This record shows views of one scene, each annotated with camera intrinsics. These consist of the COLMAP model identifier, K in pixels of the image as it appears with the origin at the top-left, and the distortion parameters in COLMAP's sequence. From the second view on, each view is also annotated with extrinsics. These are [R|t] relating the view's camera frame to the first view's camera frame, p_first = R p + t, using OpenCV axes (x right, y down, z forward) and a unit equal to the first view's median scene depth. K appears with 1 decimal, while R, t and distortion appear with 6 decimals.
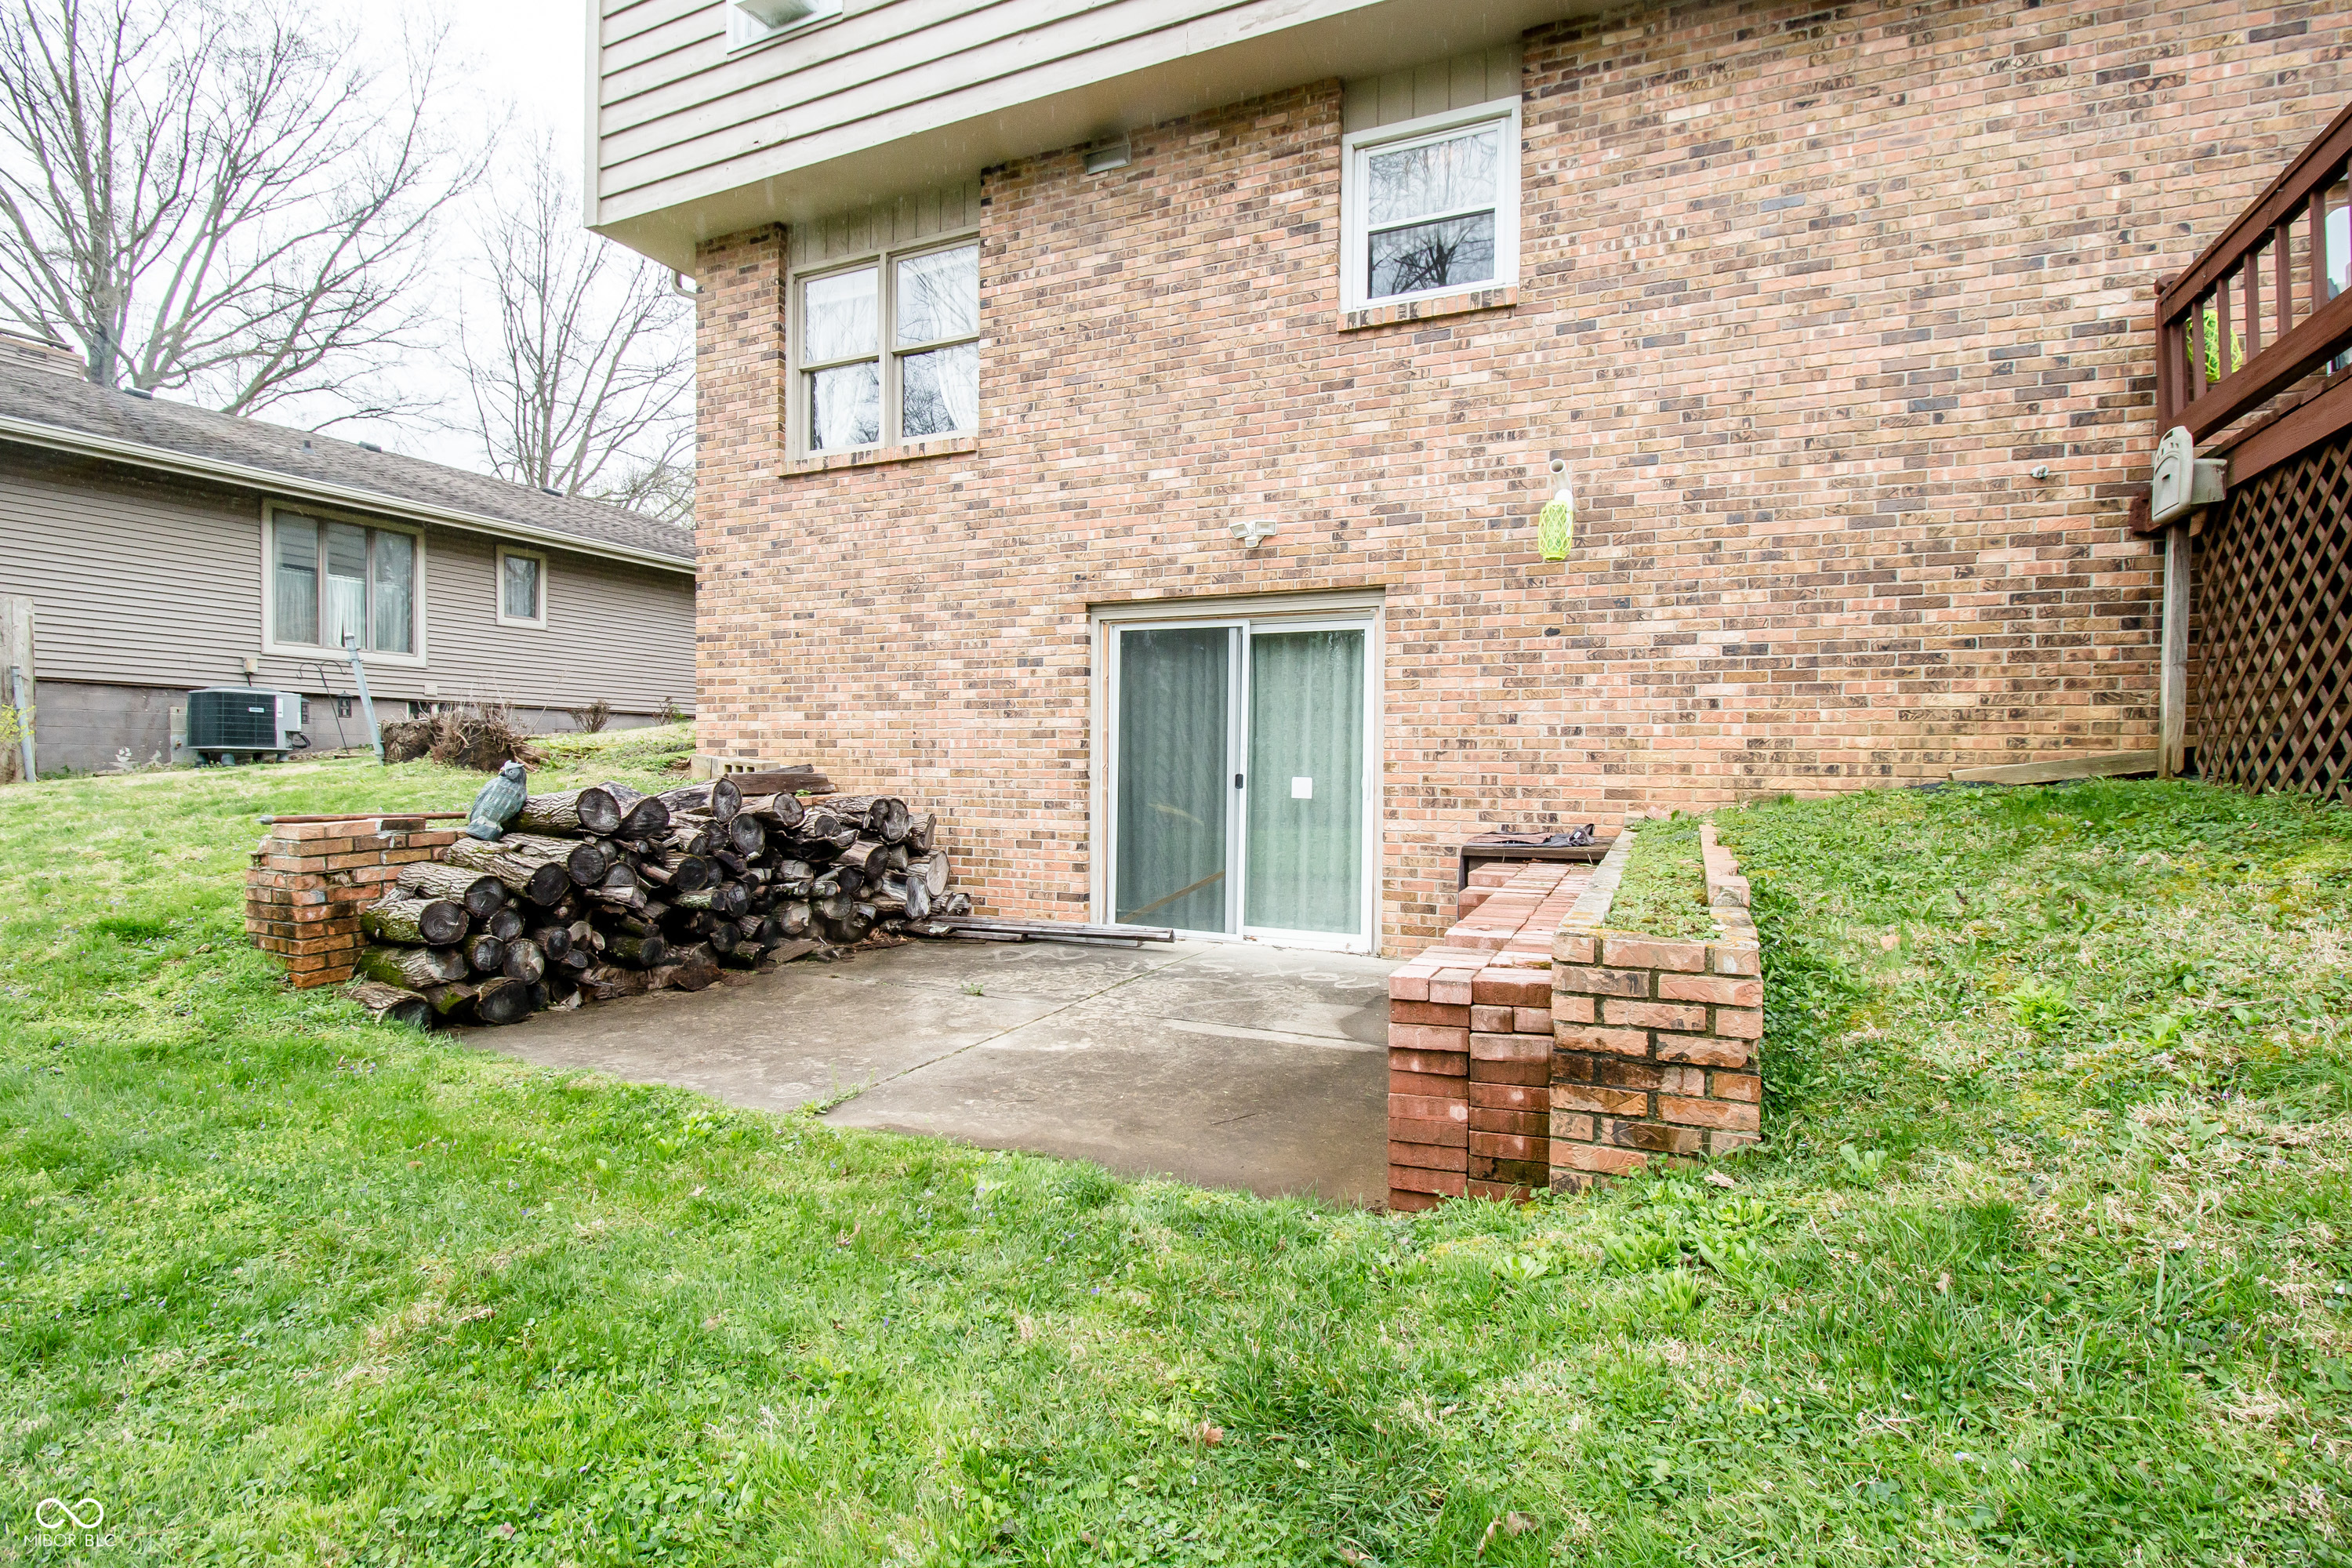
lens RADIAL K [[1099.2, 0, 1173.5], [0, 1099.2, 783.5], [0, 0, 1]] dist [0.004874, -0.014103]
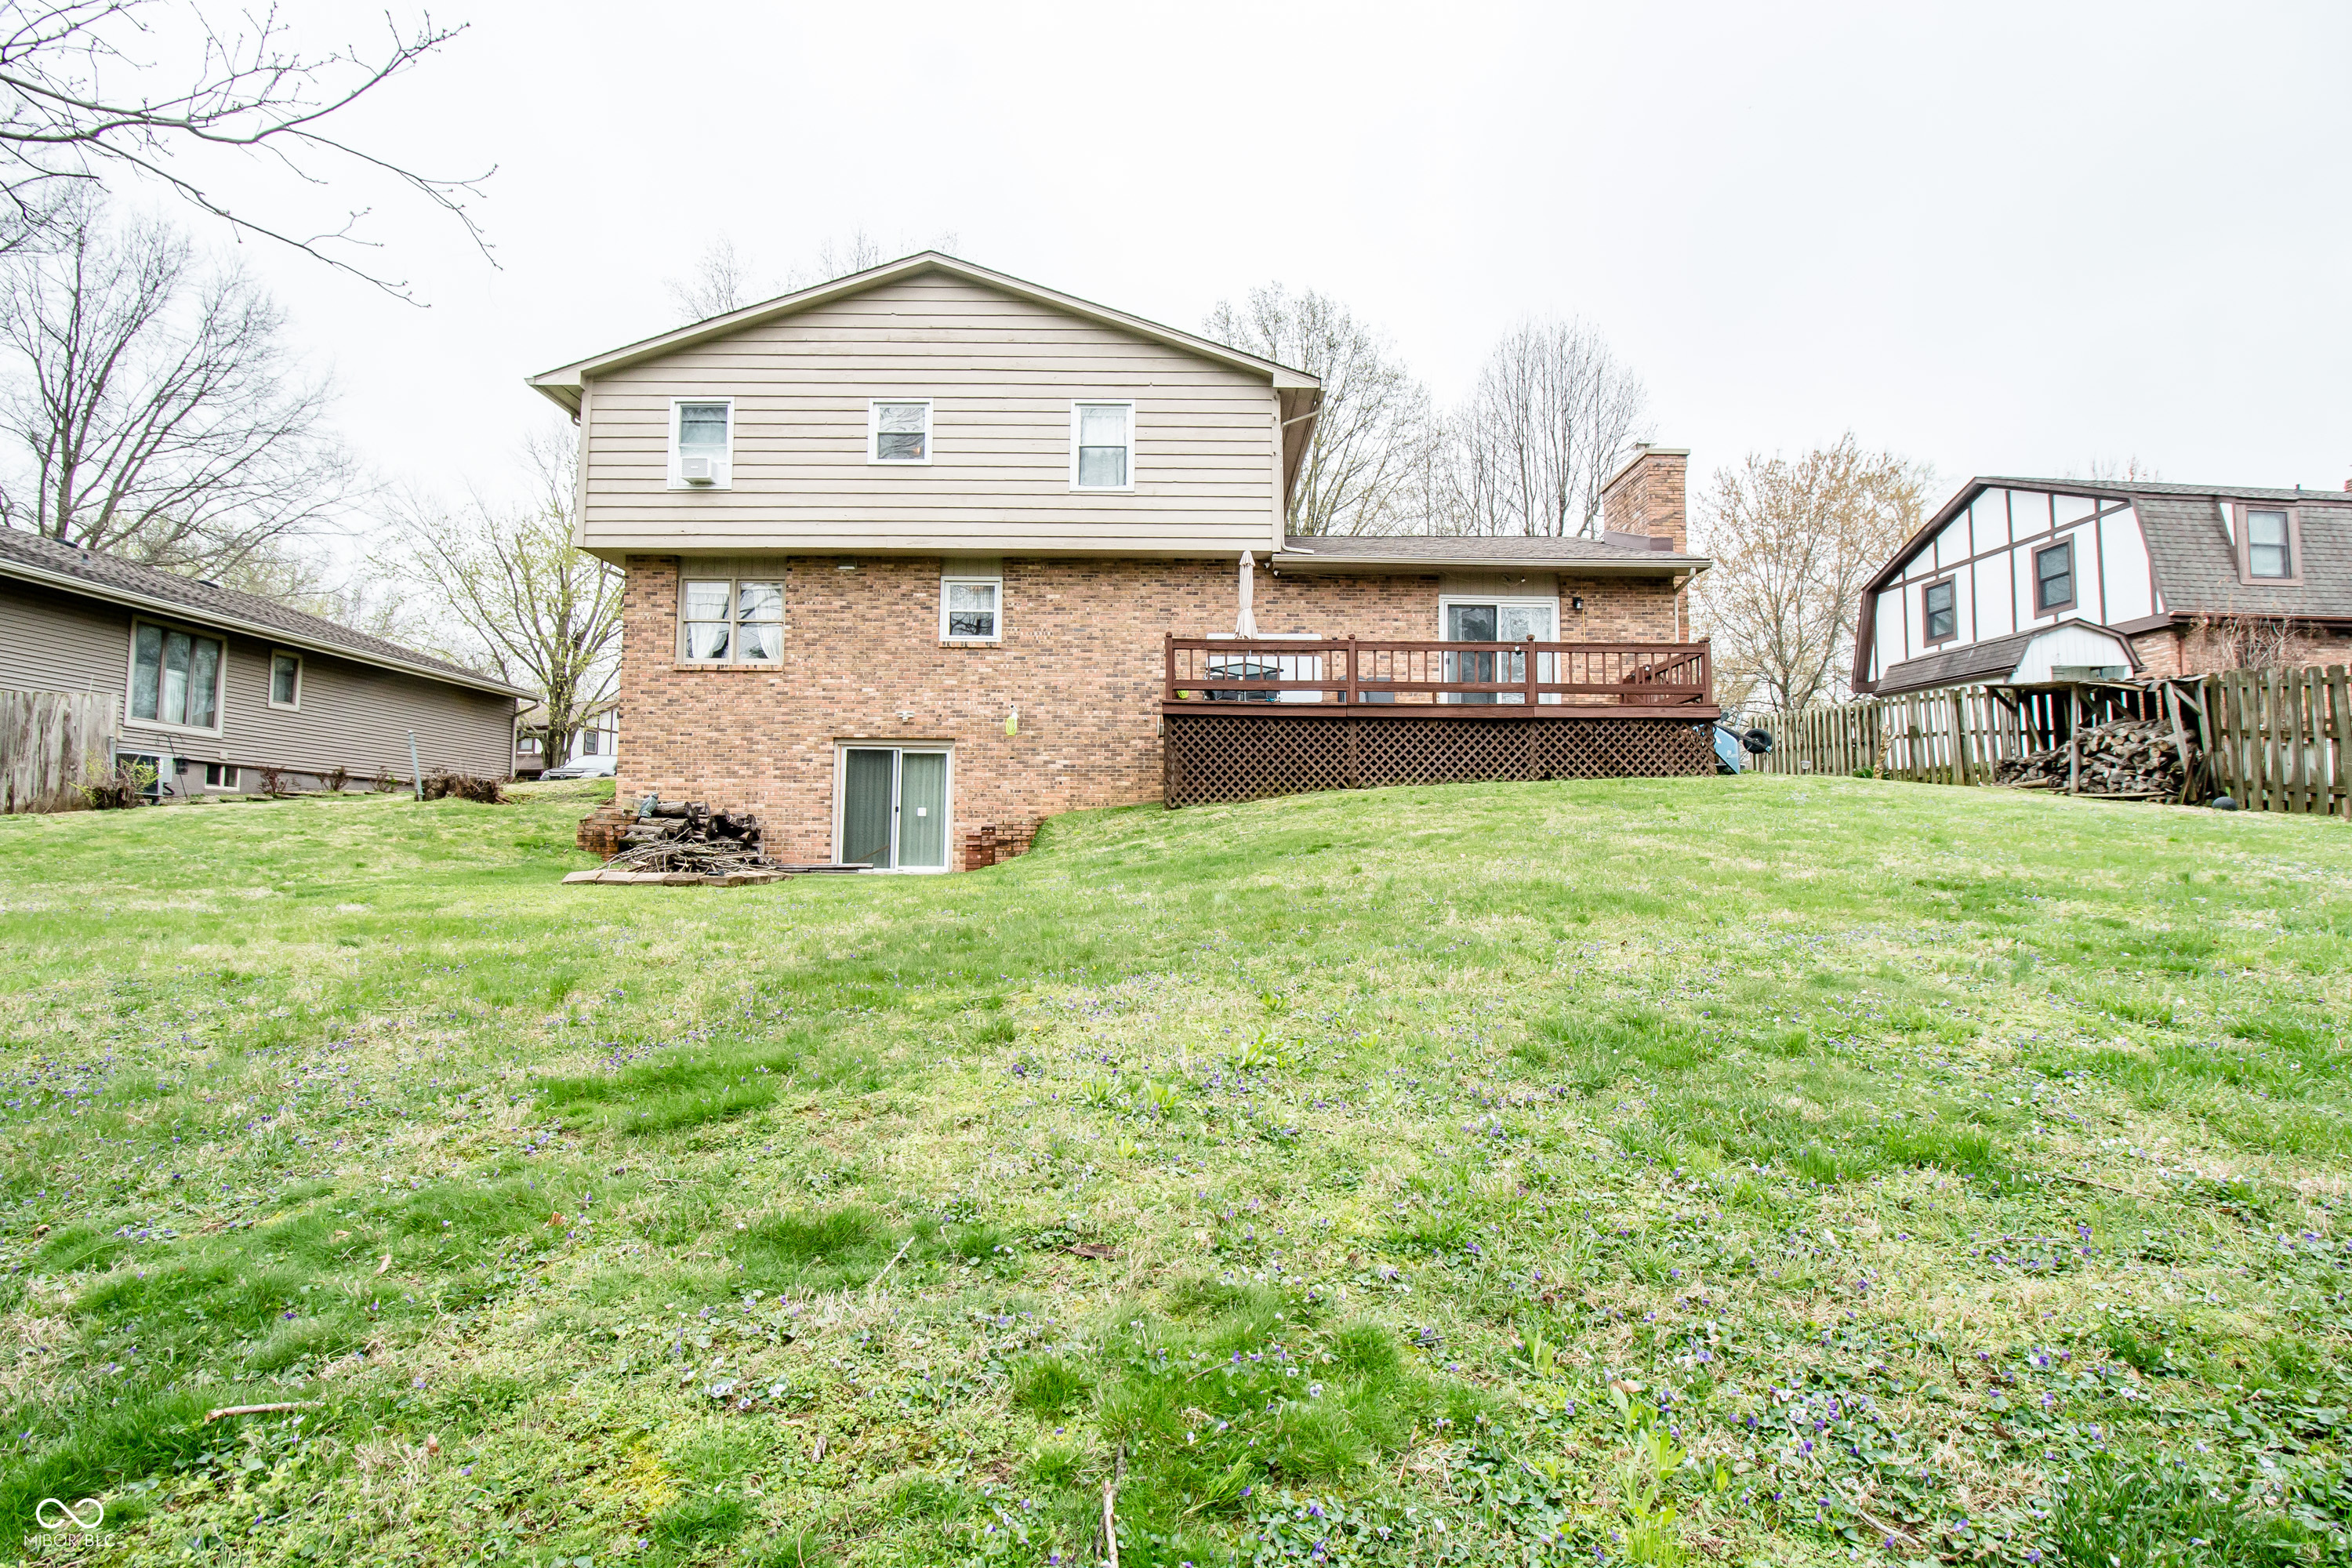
lens RADIAL K [[1085.5, 0, 1179.7], [0, 1085.5, 780.6], [0, 0, 1]] dist [0.001133, -0.012235]
pose [[0.907994, 0.027267, 0.418095, -0.404679], [0.007471, 0.996668, -0.081226, 0.142755], [-0.418917, 0.076877, 0.904764, -1.591844]]
